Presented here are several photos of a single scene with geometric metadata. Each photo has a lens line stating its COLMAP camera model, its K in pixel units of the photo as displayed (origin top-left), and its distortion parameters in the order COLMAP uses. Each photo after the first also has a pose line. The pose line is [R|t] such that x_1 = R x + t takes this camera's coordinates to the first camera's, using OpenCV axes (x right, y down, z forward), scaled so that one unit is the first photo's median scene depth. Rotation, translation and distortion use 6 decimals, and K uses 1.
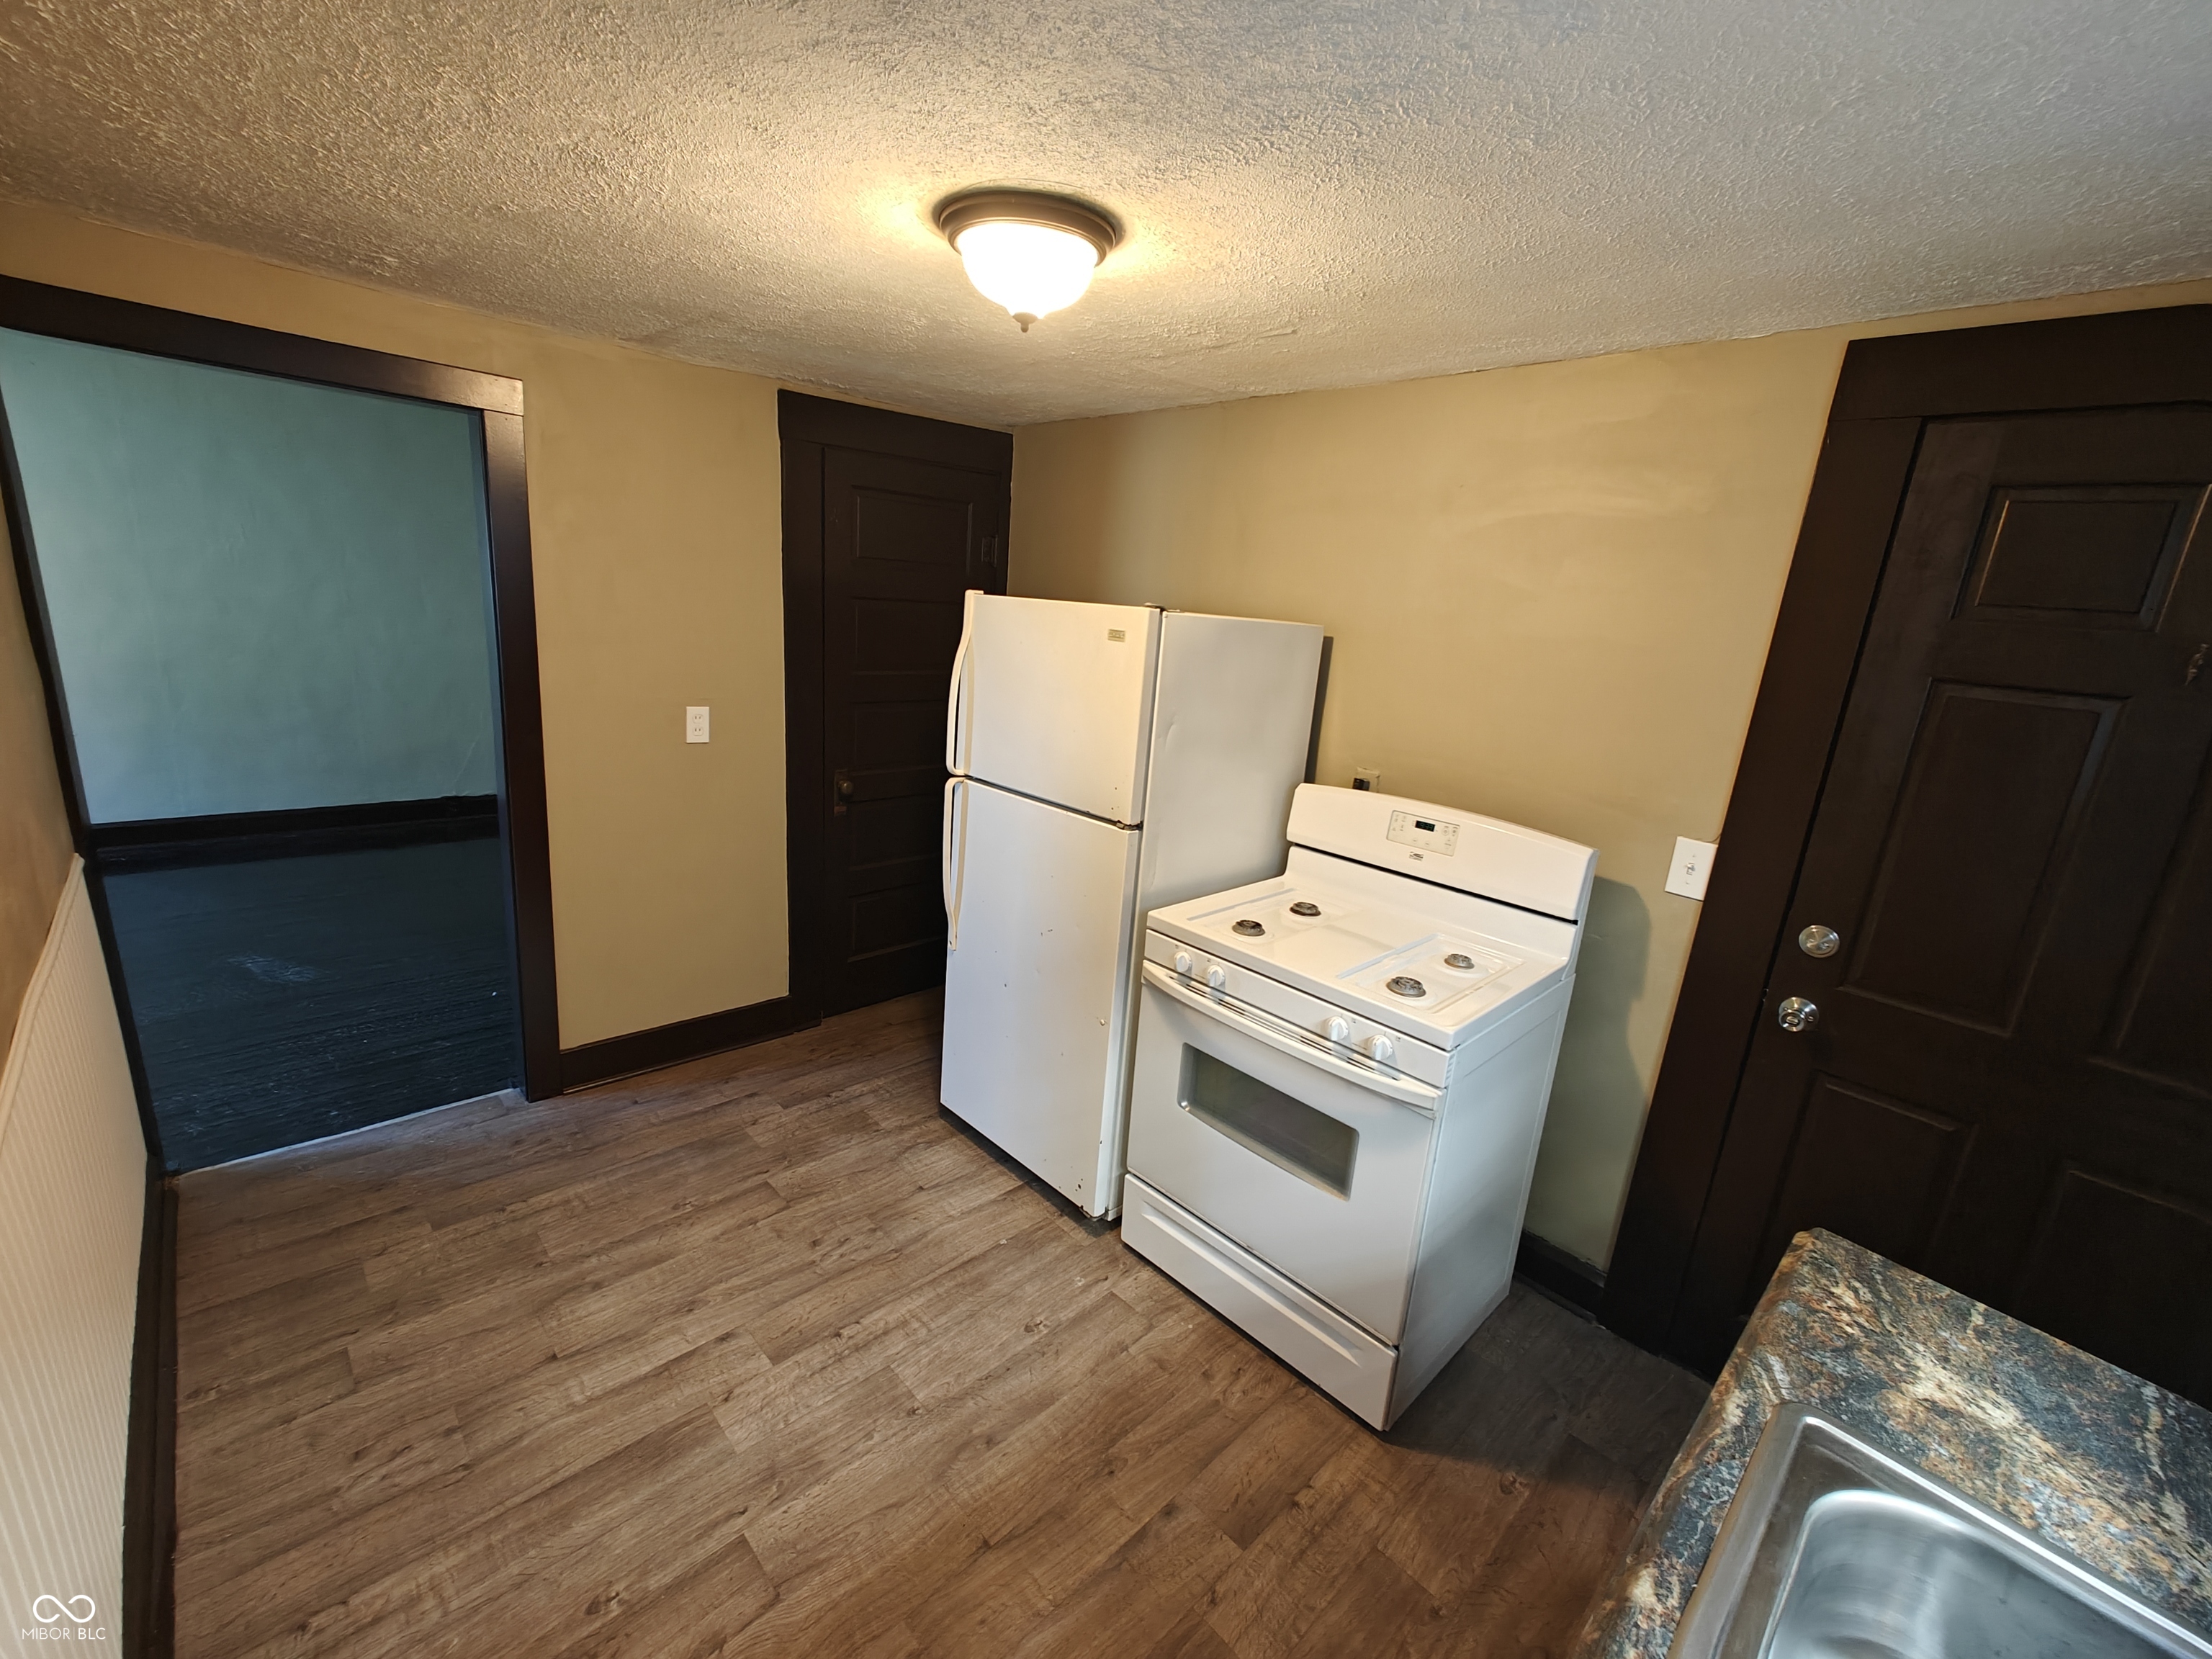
lens RADIAL K [[924.0, 0, 1109.3], [0, 924.0, 835.3], [0, 0, 1]] dist [0.001748, -0.000252]
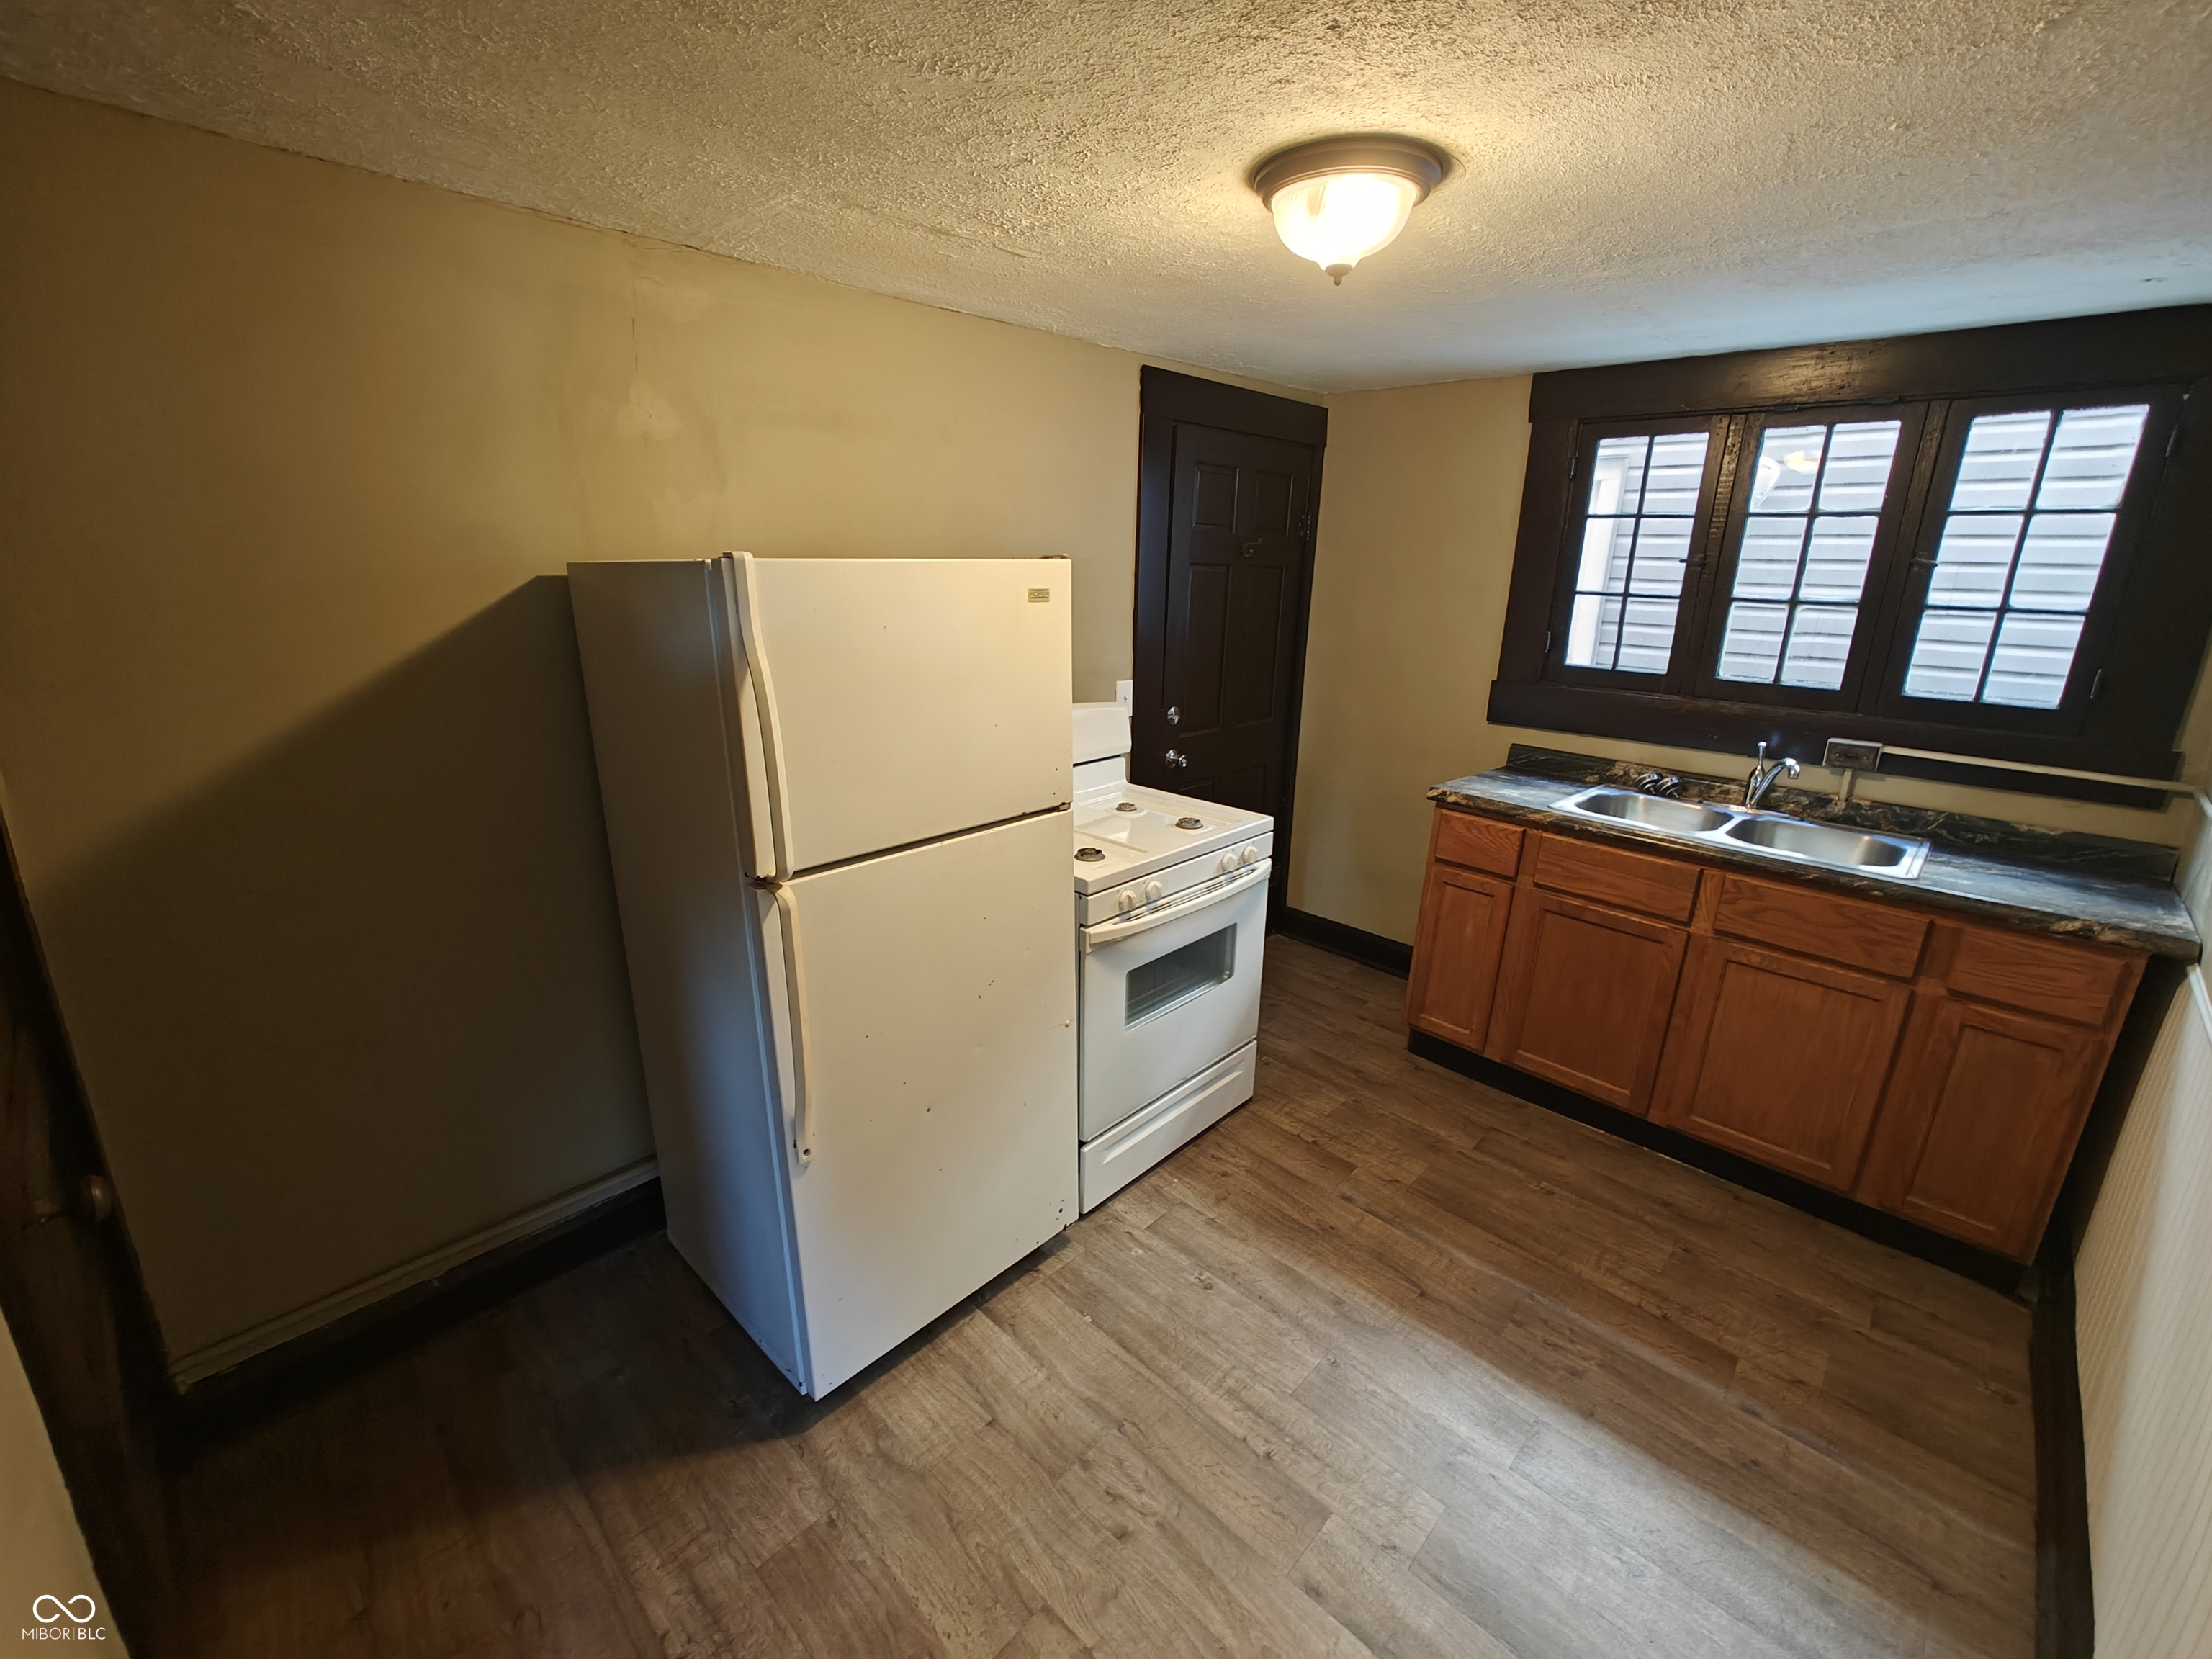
lens RADIAL K [[924.0, 0, 1123.2], [0, 924.0, 817.2], [0, 0, 1]] dist [0.001748, -0.000252]
pose [[-0.050950, -0.345676, 0.936970, -0.986563], [0.228535, 0.909259, 0.347879, -0.354451], [-0.972201, 0.231855, 0.032673, 1.085935]]
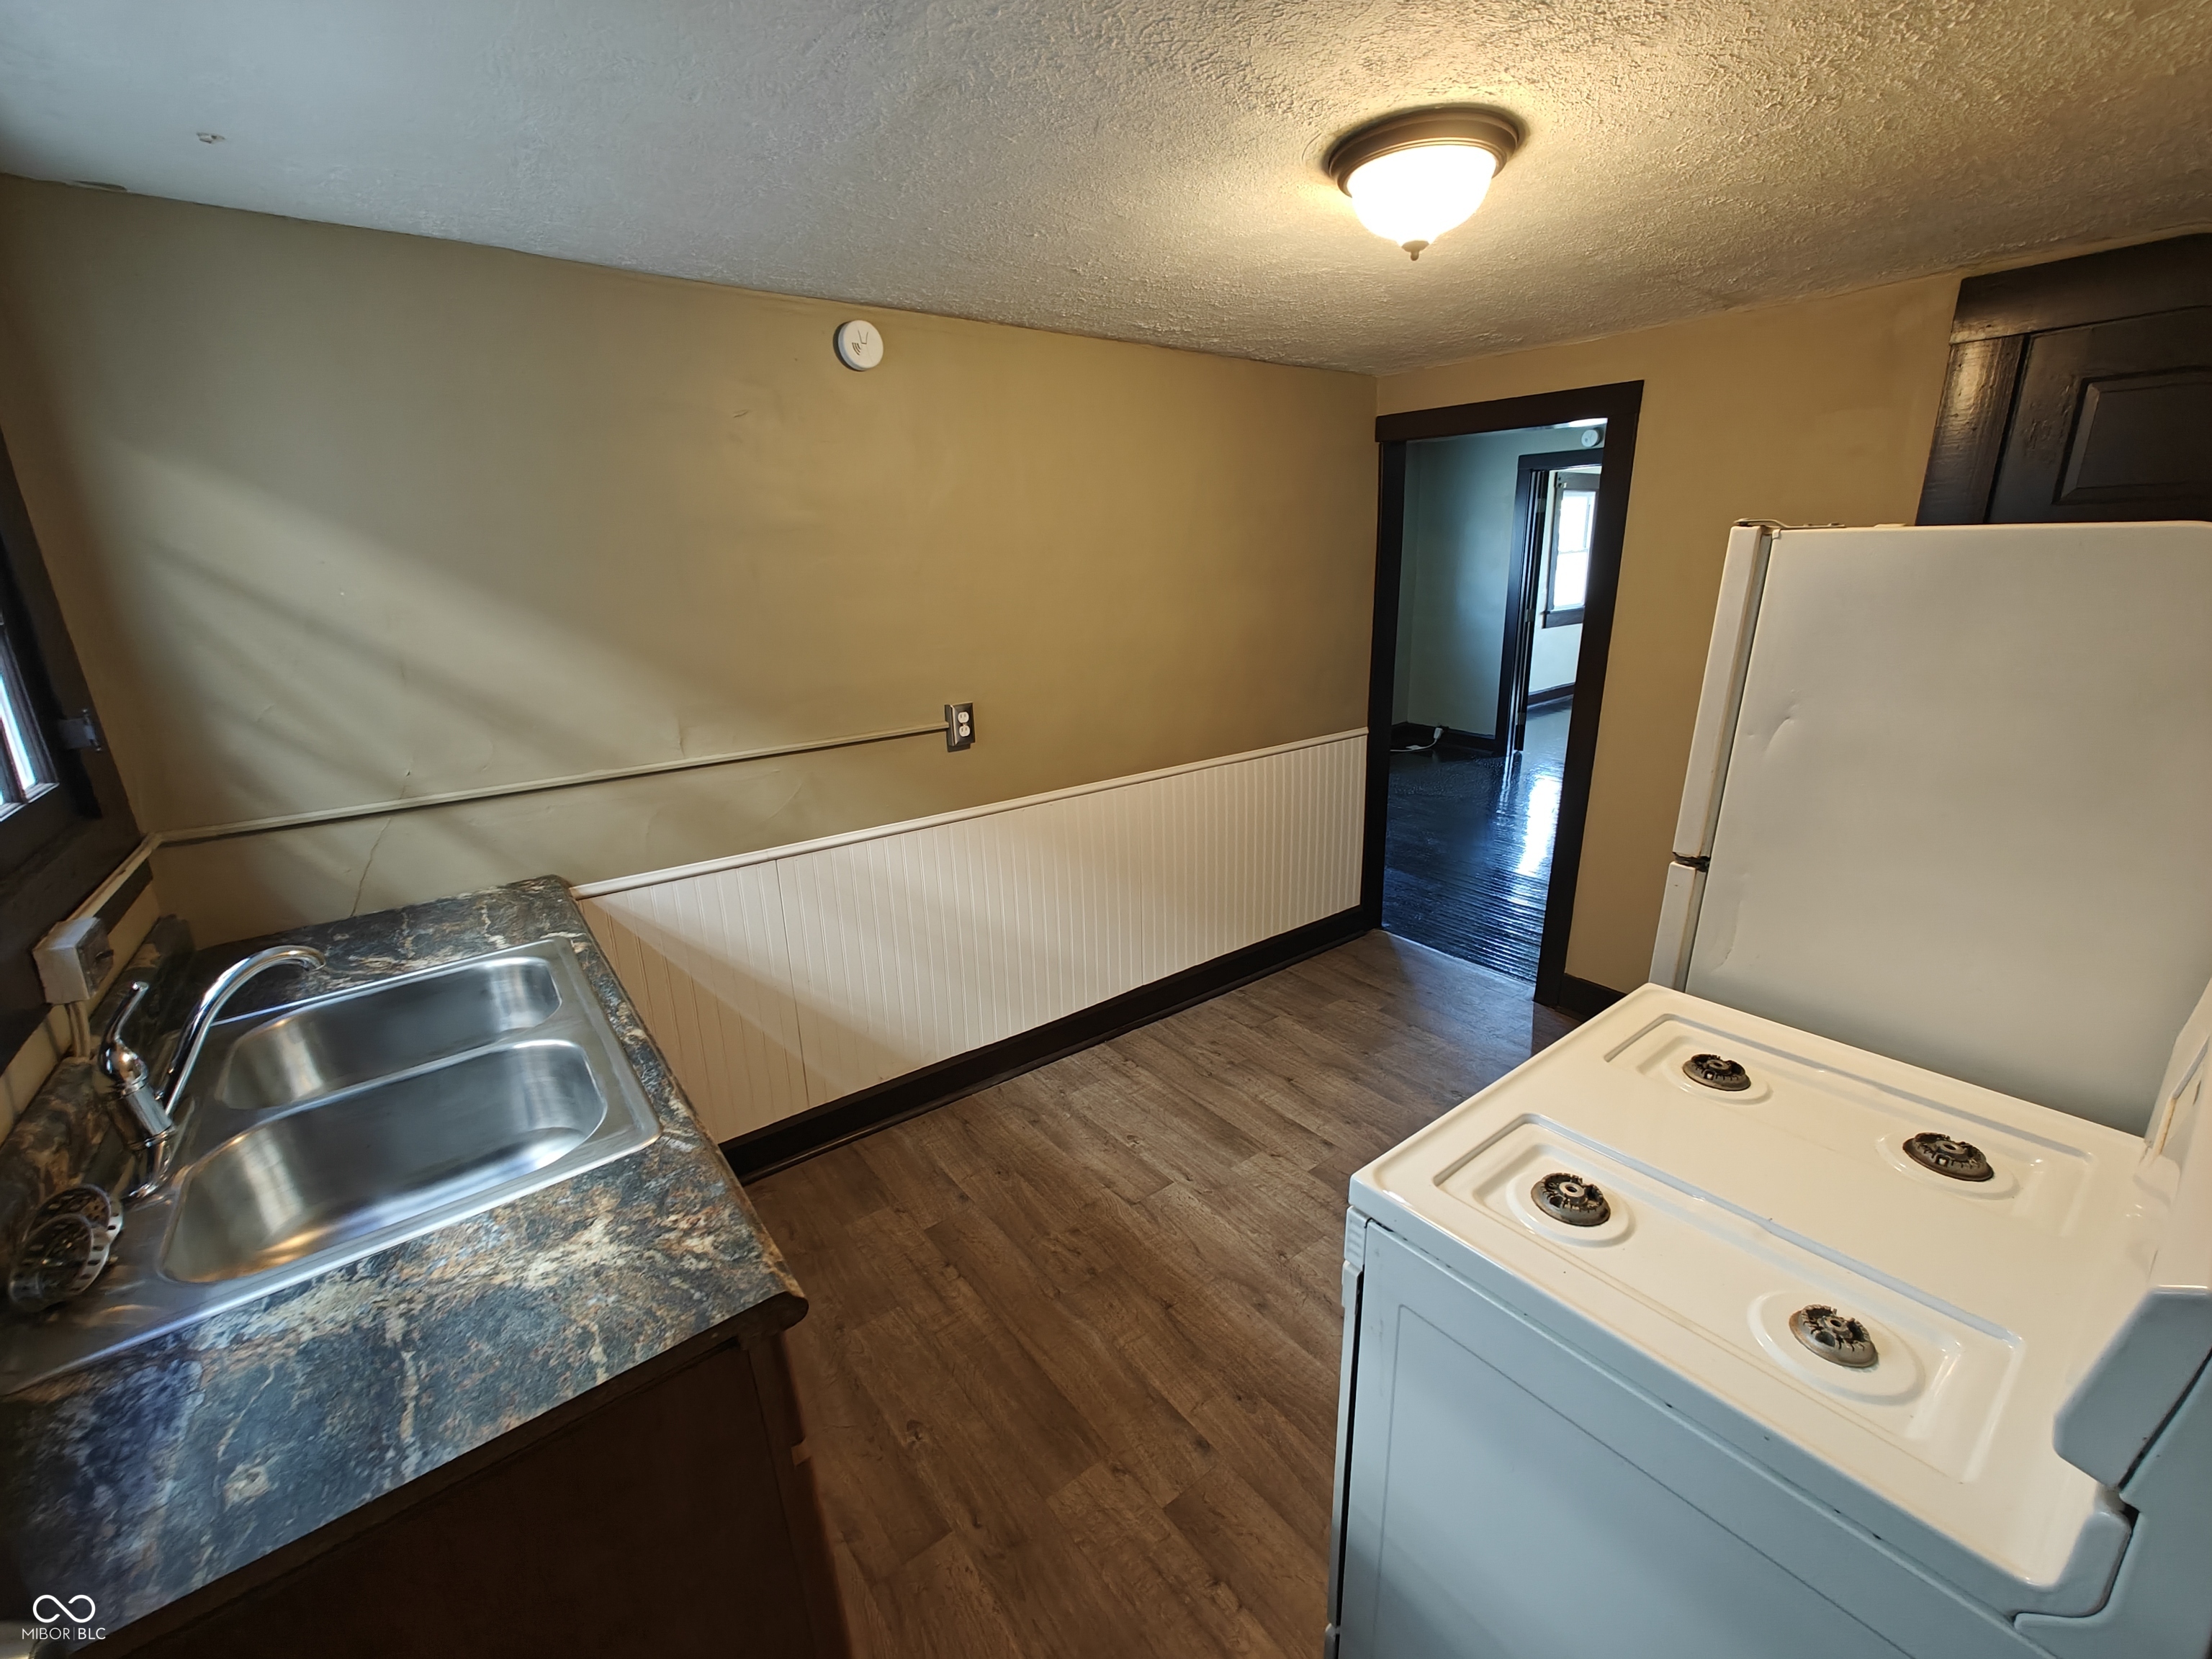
lens RADIAL K [[924.0, 0, 1110.7], [0, 924.0, 837.9], [0, 0, 1]] dist [0.001748, -0.000252]
pose [[-0.115534, 0.214518, -0.969863, 0.858370], [-0.237337, 0.942158, 0.236663, -0.100121], [0.964533, 0.257527, -0.057939, 0.746764]]
